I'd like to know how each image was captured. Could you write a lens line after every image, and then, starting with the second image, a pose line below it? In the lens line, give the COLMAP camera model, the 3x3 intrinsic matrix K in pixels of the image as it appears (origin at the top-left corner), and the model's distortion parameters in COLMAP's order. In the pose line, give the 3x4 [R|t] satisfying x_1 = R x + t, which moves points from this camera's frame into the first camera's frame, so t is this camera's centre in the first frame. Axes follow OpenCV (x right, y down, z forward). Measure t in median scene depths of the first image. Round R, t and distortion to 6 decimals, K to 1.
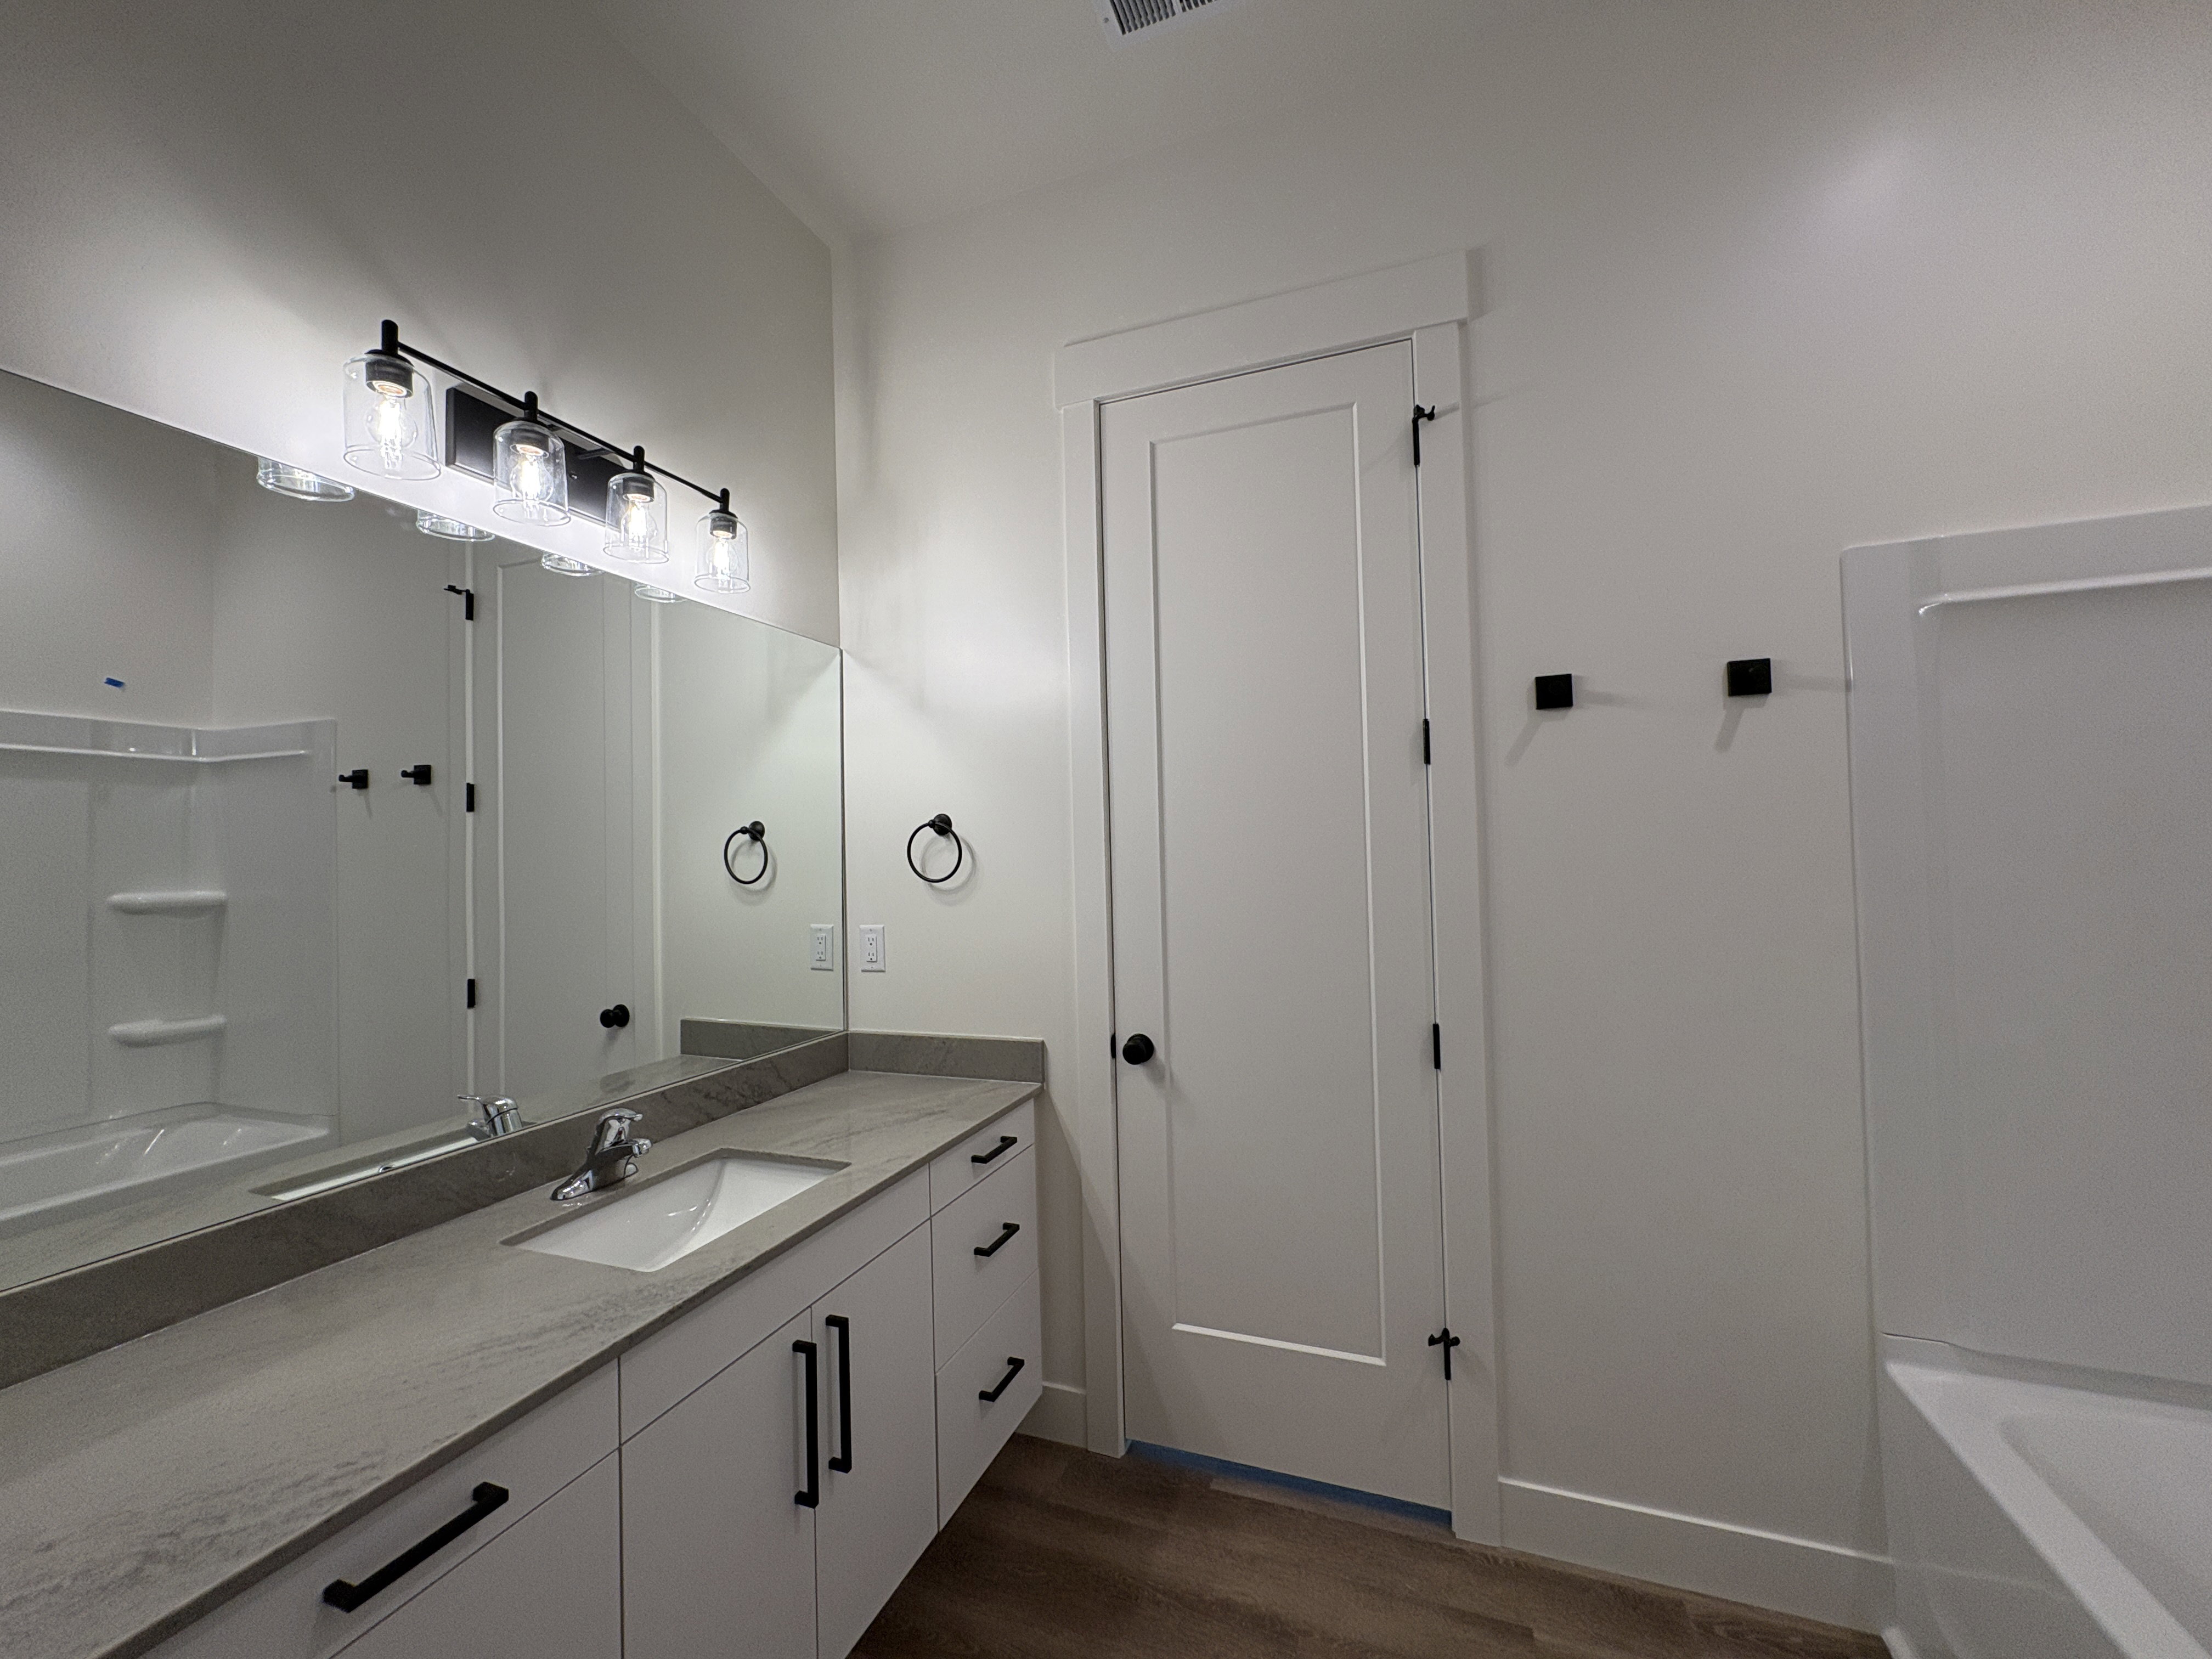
lens RADIAL K [[888.2, 0, 1106.0], [0, 888.2, 829.5], [0, 0, 1]] dist [0.000287, 0.000055]
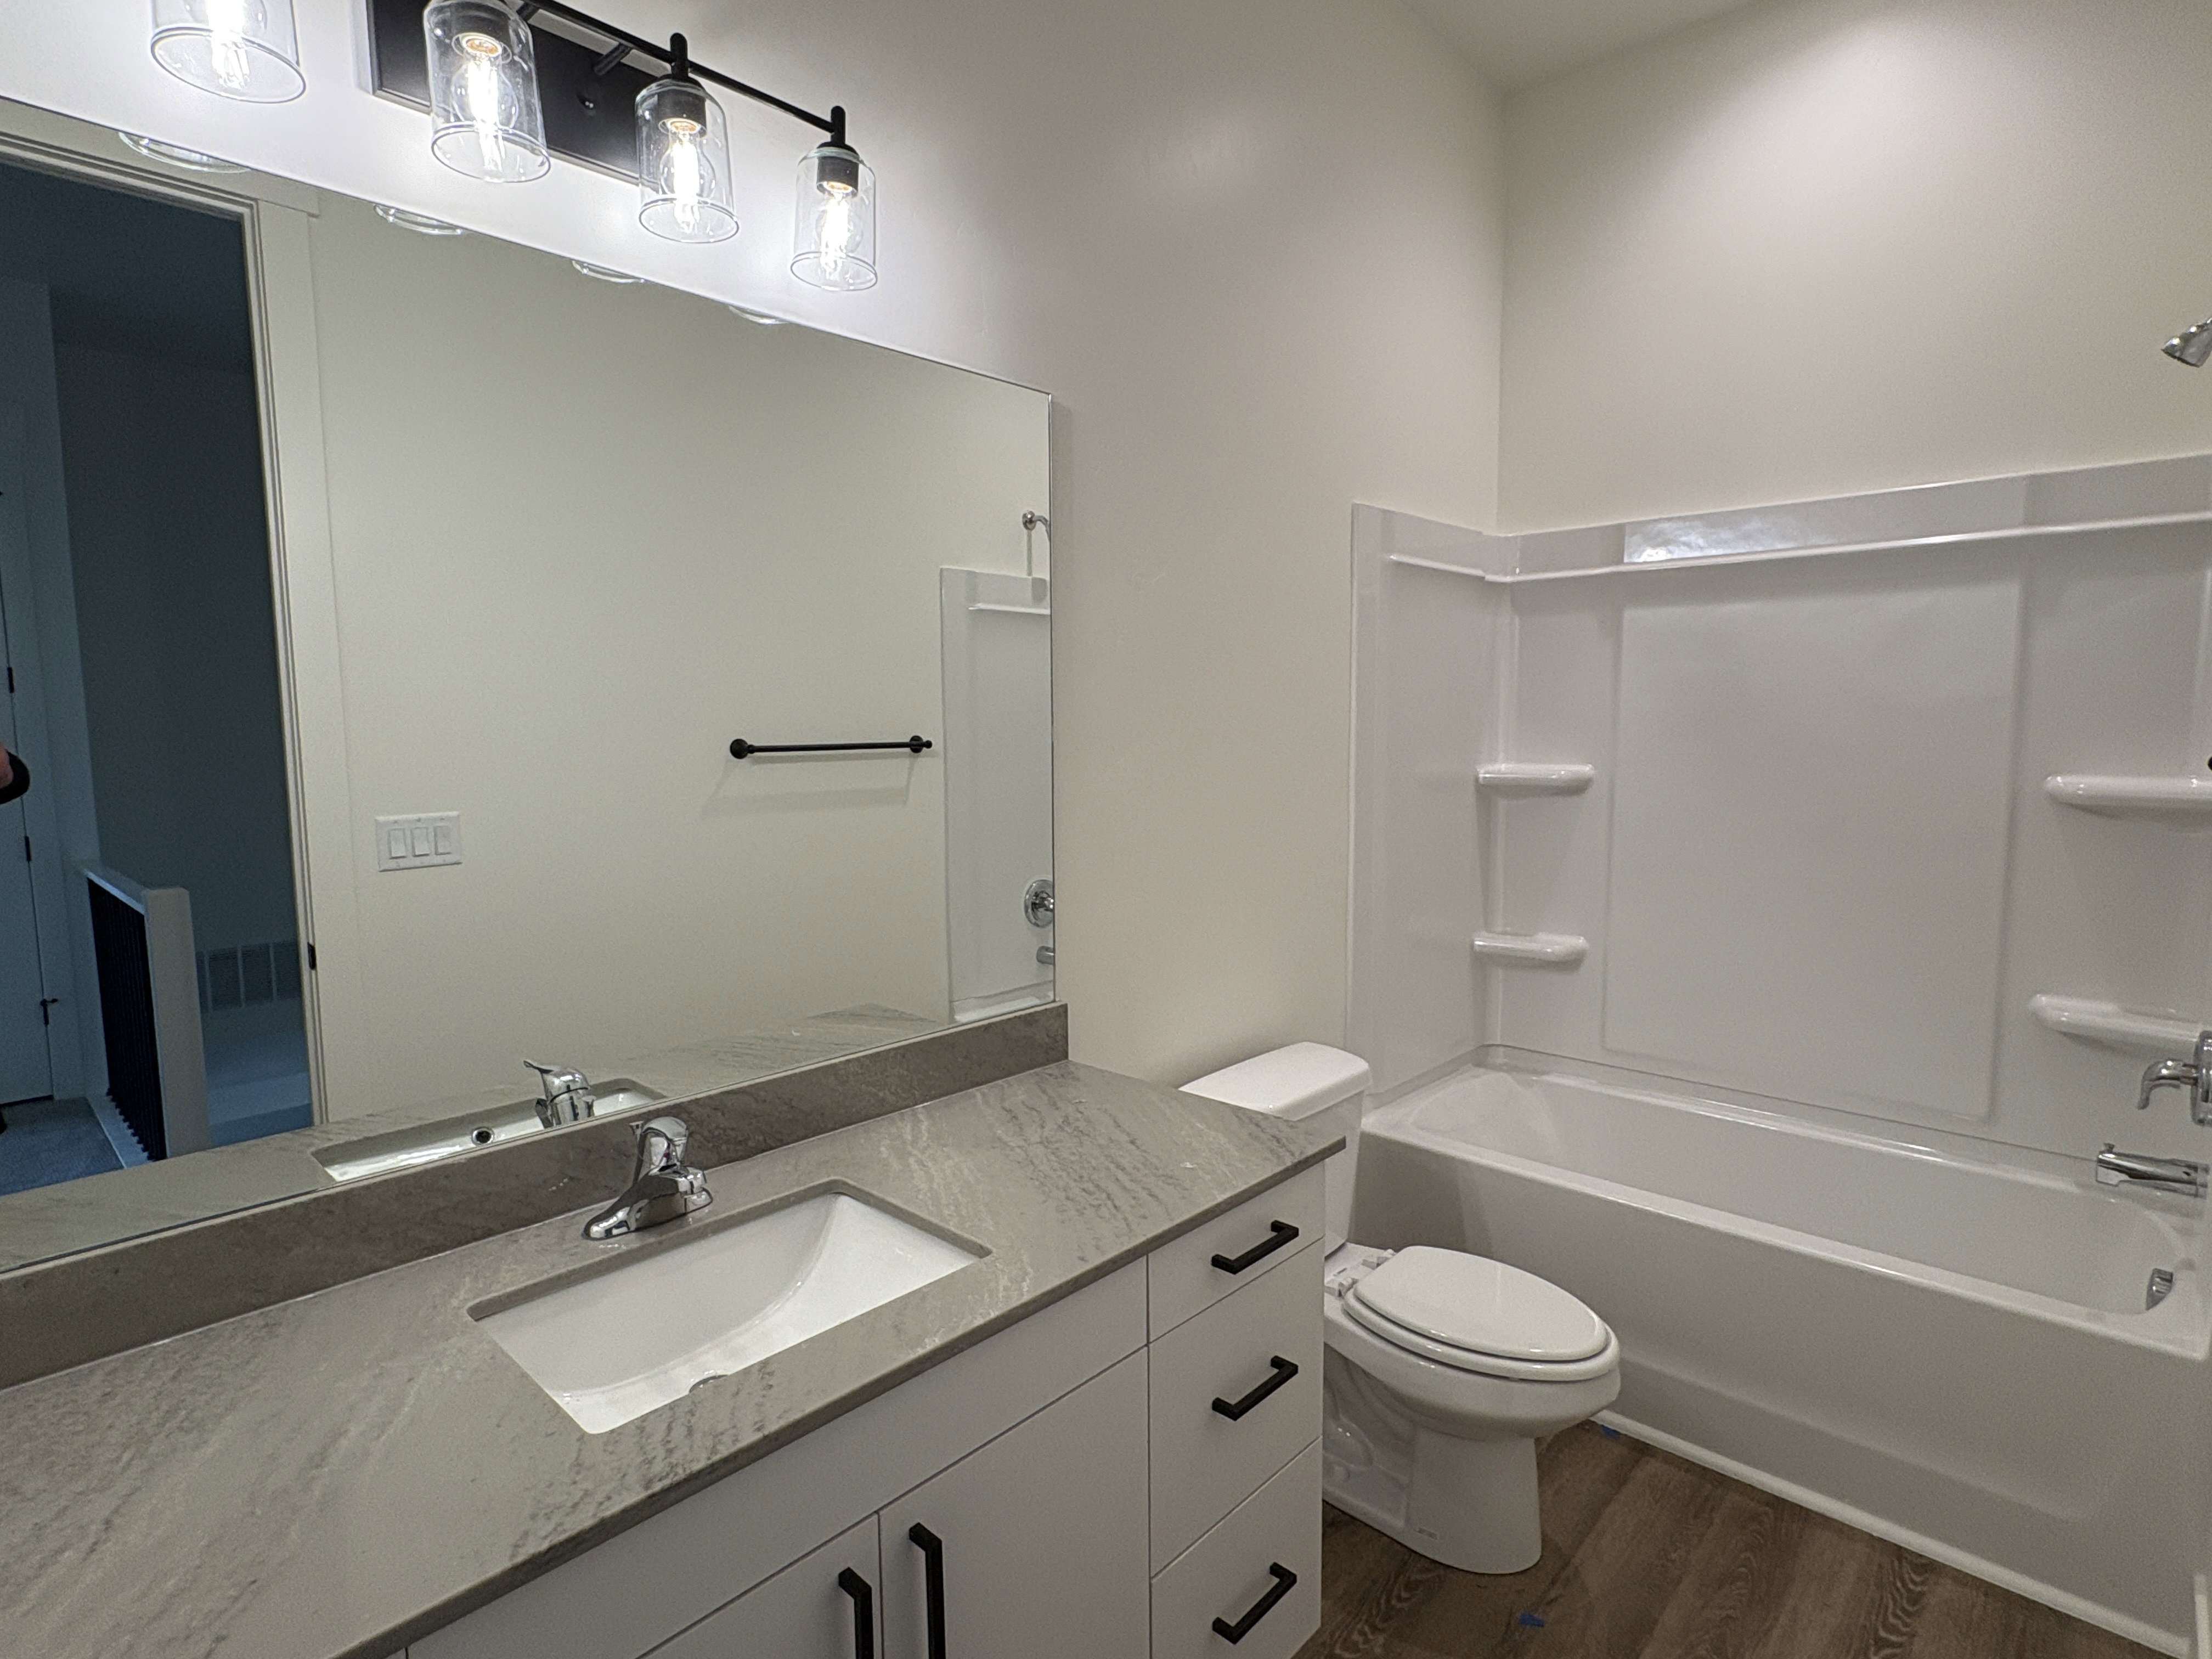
lens RADIAL K [[1182.4, 0, 1106.0], [0, 1182.4, 829.5], [0, 0, 1]] dist [-0.001290, 0.000067]
pose [[0.930557, 0.064173, -0.360480, 0.052926], [-0.014235, 0.990118, 0.139513, -0.022984], [0.365871, -0.124694, 0.922274, 0.315158]]
